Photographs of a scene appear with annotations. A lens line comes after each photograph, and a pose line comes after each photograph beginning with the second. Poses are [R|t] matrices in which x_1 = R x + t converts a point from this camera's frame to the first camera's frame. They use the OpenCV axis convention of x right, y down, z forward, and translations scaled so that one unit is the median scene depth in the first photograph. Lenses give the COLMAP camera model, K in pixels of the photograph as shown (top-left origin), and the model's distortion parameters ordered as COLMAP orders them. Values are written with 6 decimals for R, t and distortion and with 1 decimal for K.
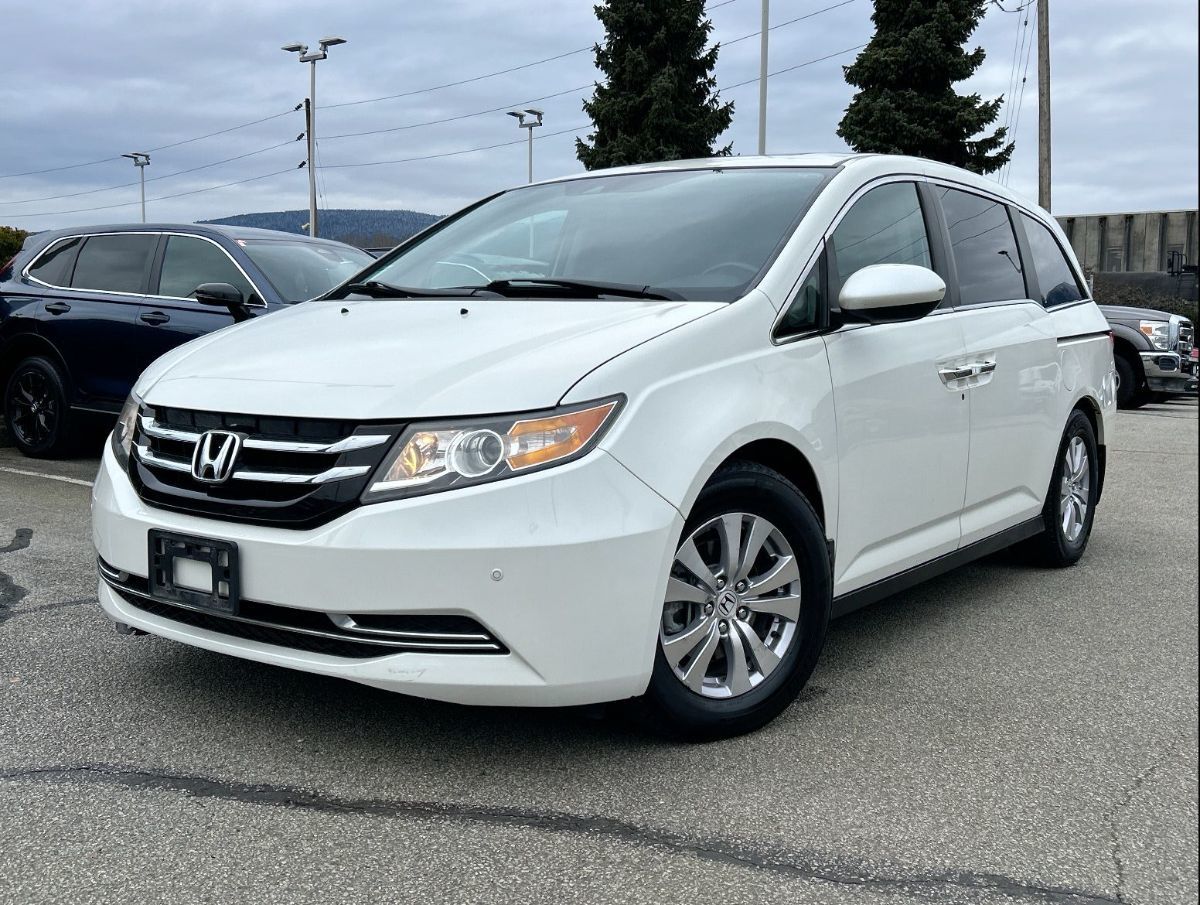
lens RADIAL K [[1277.2, 0, 563.8], [0, 1277.2, 439.2], [0, 0, 1]] dist [0.087691, 0.000000]
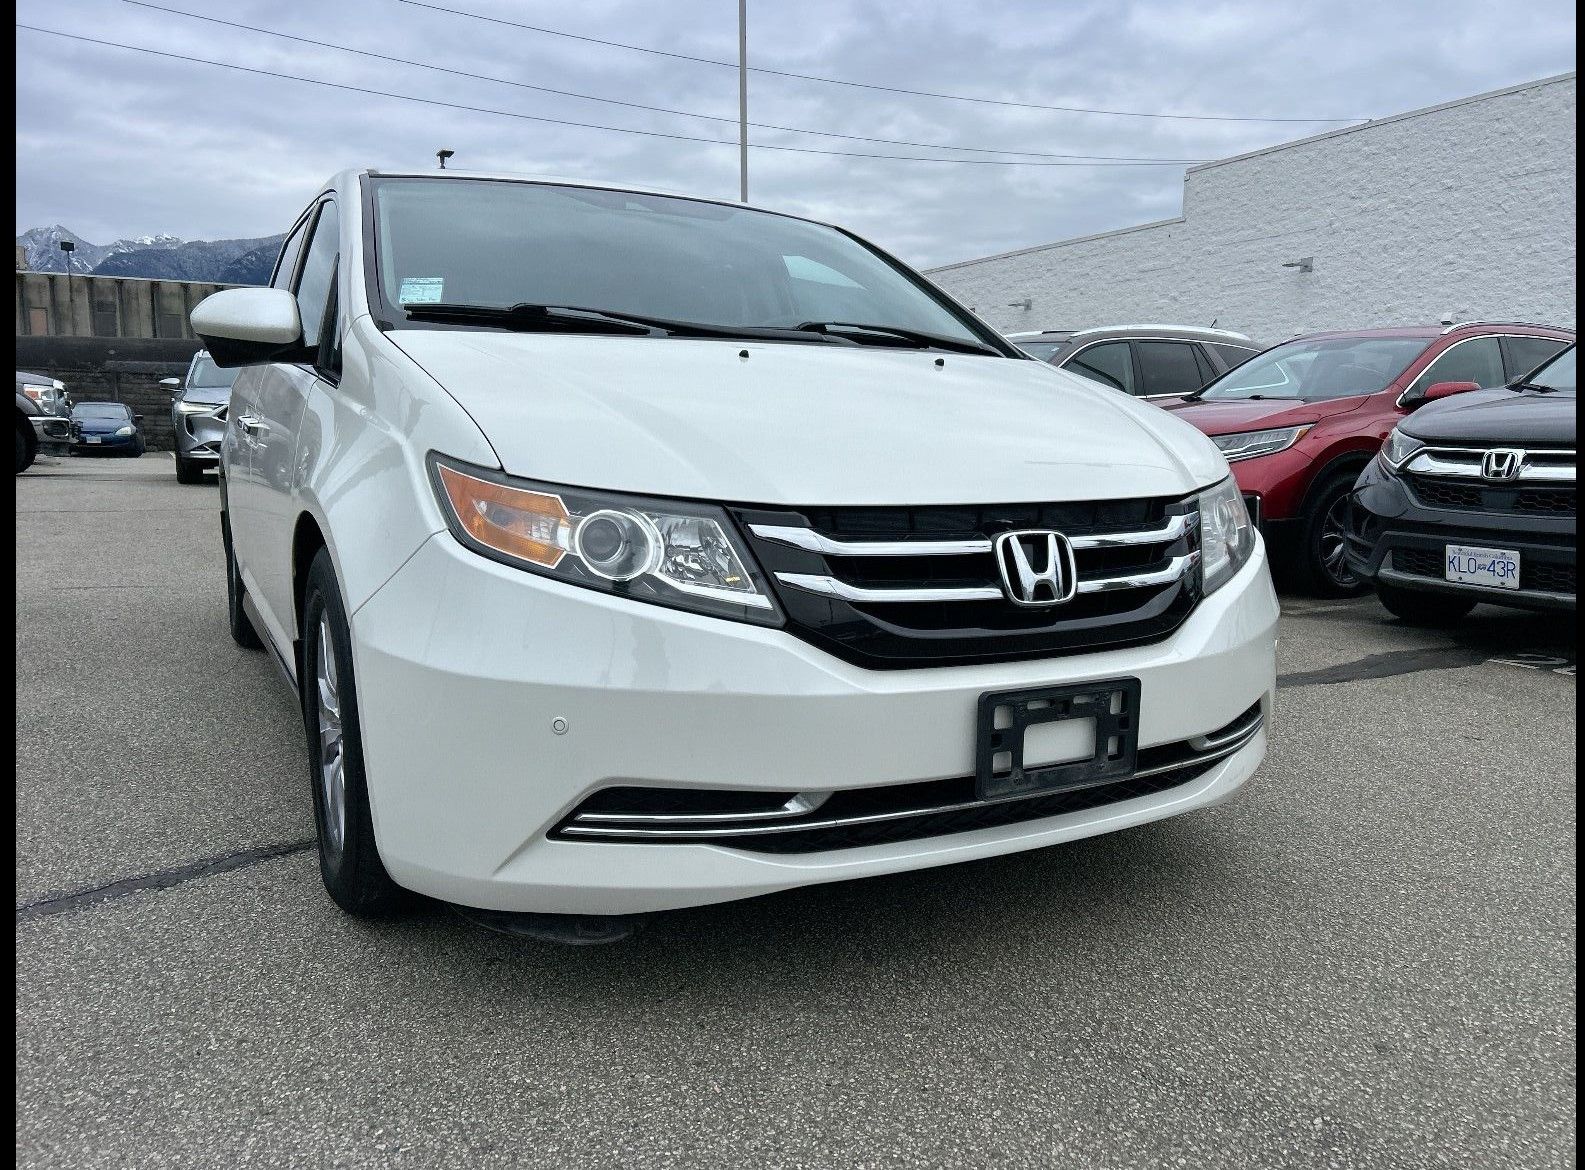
lens RADIAL K [[1207.6, 0, 808.1], [0, 1207.6, 574.4], [0, 0, 1]] dist [0.051605, -0.044751]
pose [[0.409149, -0.119172, 0.904652, -0.881149], [0.069611, 0.992622, 0.099278, -0.053987], [-0.909809, 0.022354, 0.414425, 0.826760]]
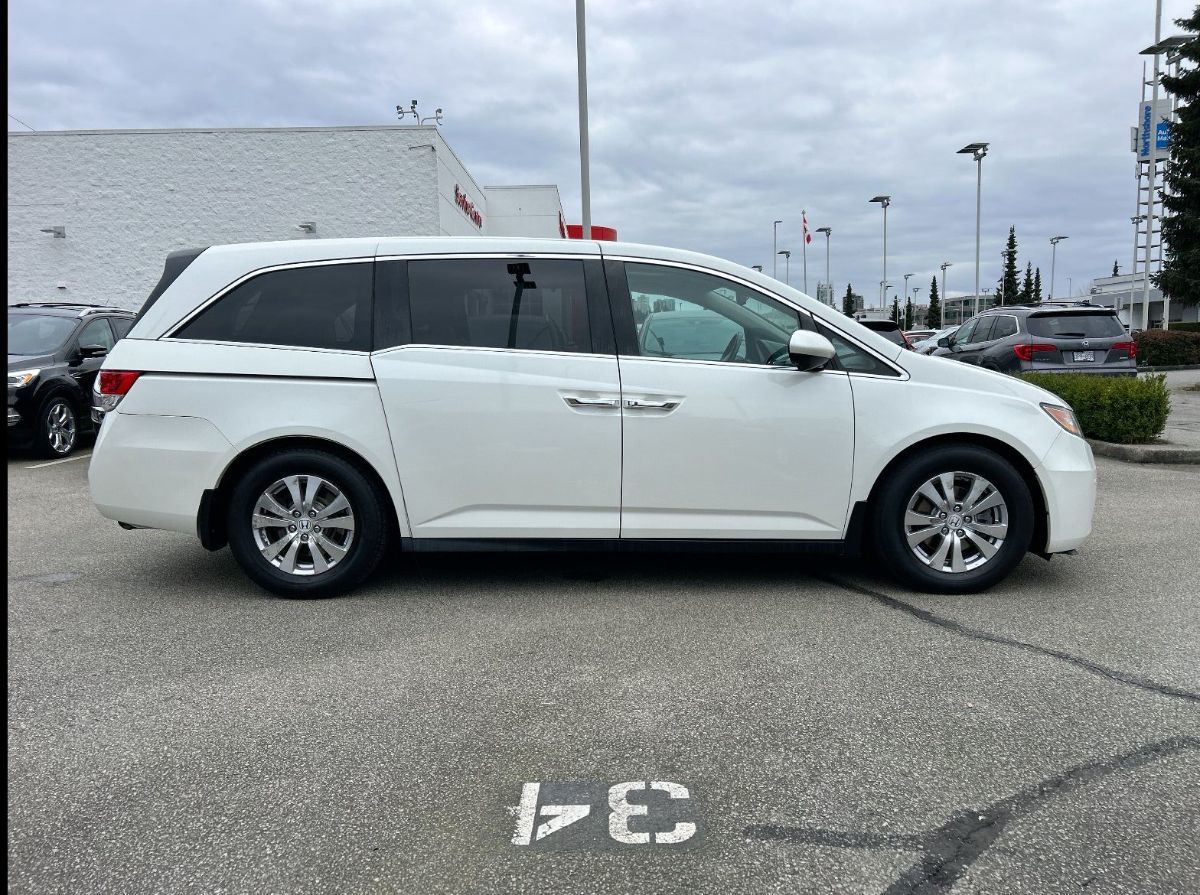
lens RADIAL K [[921.3, 0, 607.7], [0, 921.3, 451.6], [0, 0, 1]] dist [0.057128, -0.058162]
pose [[-0.606125, -0.092091, 0.790020, -1.098753], [0.067459, 0.983743, 0.166429, -0.262131], [-0.792504, 0.154171, -0.590059, 2.526208]]
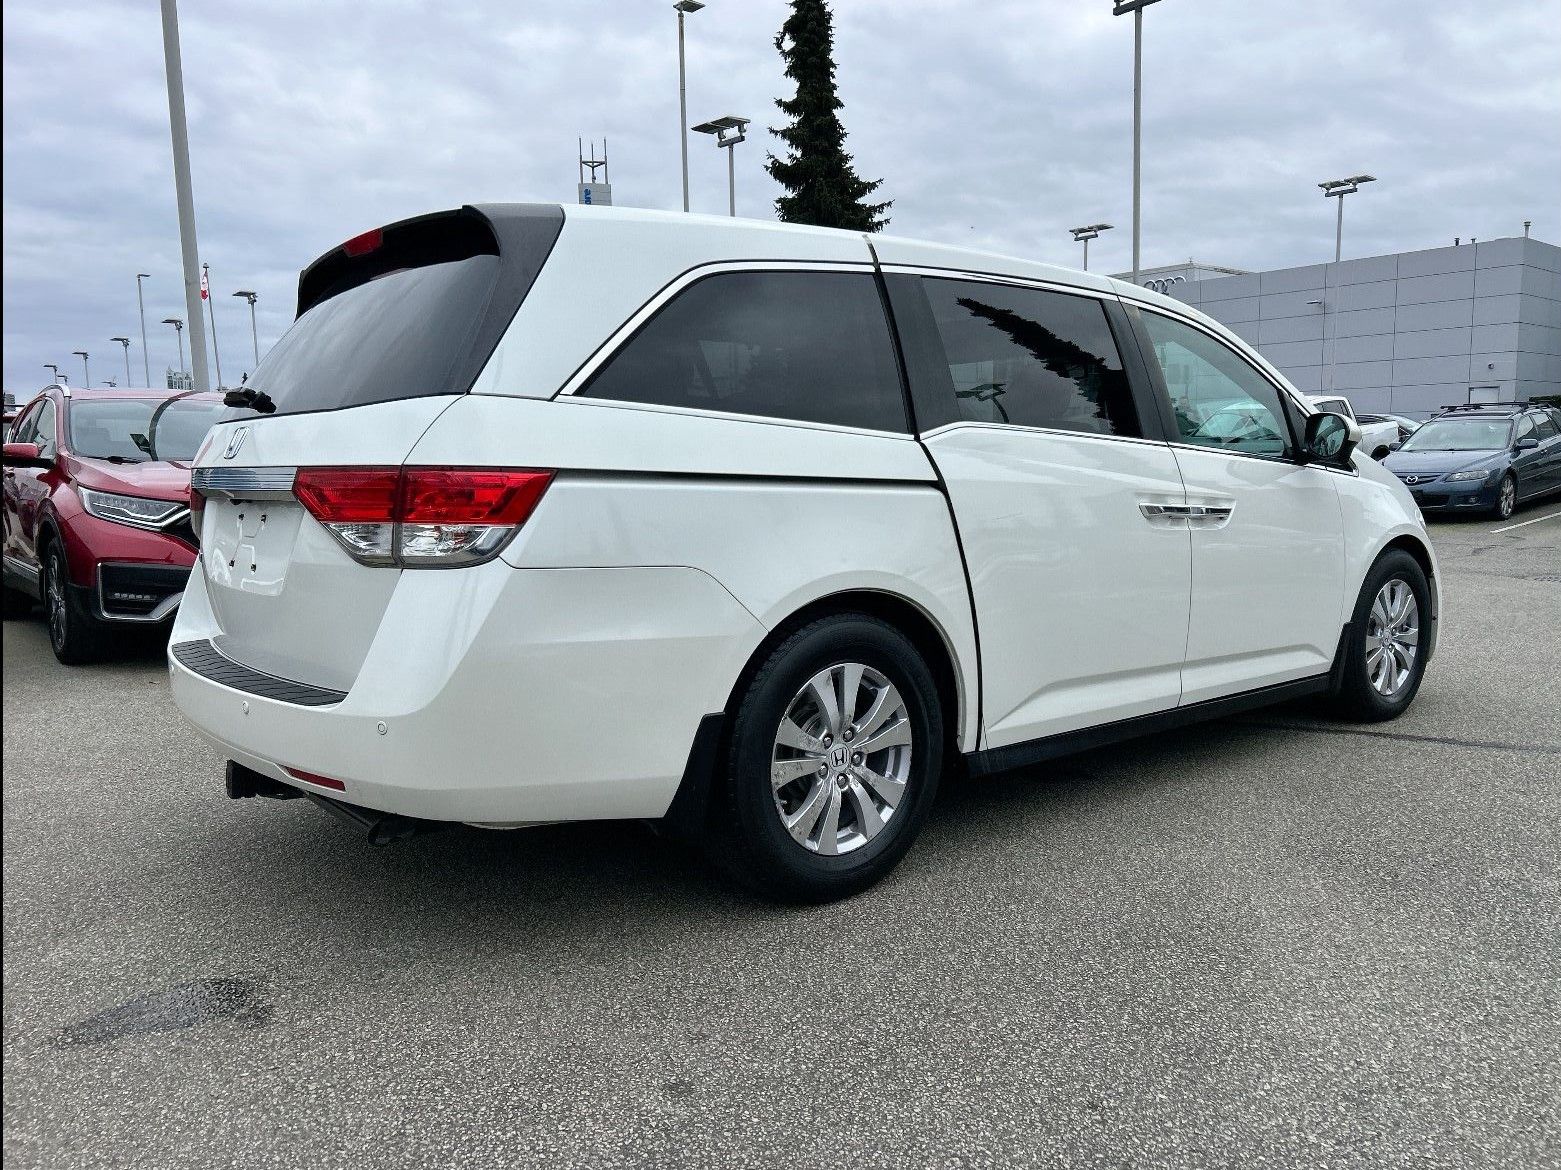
lens RADIAL K [[1198.5, 0, 790.9], [0, 1198.5, 592.1], [0, 0, 1]] dist [0.057128, -0.058162]
pose [[-0.979466, -0.023080, 0.200284, 0.037110], [0.015887, 0.981501, 0.190799, -0.265242], [-0.200982, 0.190063, -0.960980, 2.954967]]
